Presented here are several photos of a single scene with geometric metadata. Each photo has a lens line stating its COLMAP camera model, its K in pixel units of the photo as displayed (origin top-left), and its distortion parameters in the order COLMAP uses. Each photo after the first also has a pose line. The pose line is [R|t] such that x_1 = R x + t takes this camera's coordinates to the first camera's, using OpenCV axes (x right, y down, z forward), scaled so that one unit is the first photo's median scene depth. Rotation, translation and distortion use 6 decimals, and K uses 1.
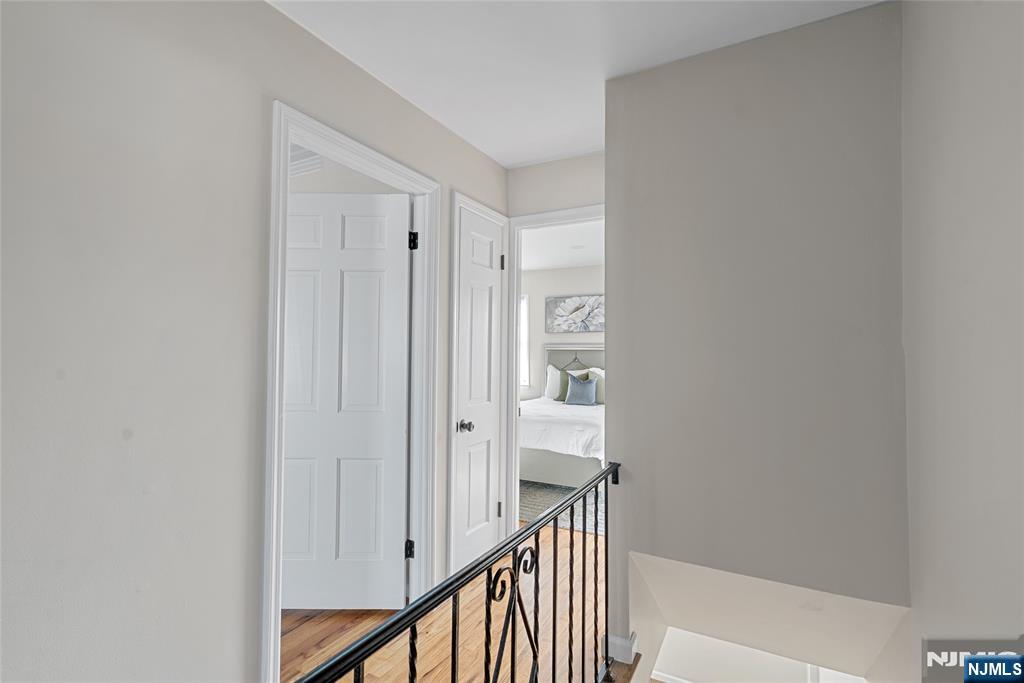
lens RADIAL K [[474.9, 0, 512.0], [0, 474.9, 341.5], [0, 0, 1]] dist [0.000287, 0.000741]
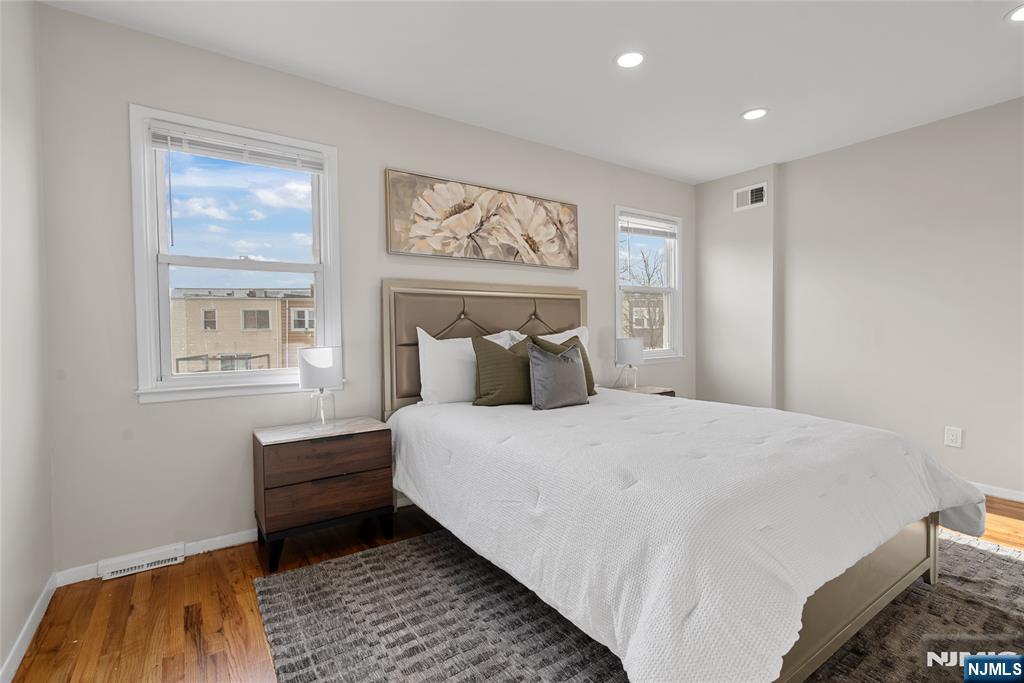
lens RADIAL K [[474.9, 0, 512.0], [0, 474.9, 341.5], [0, 0, 1]] dist [0.000287, 0.000741]
pose [[0.446569, -0.033660, 0.894116, -0.269176], [-0.006547, 0.999142, 0.040884, 0.044341], [-0.894725, -0.024111, 0.445966, 0.733291]]
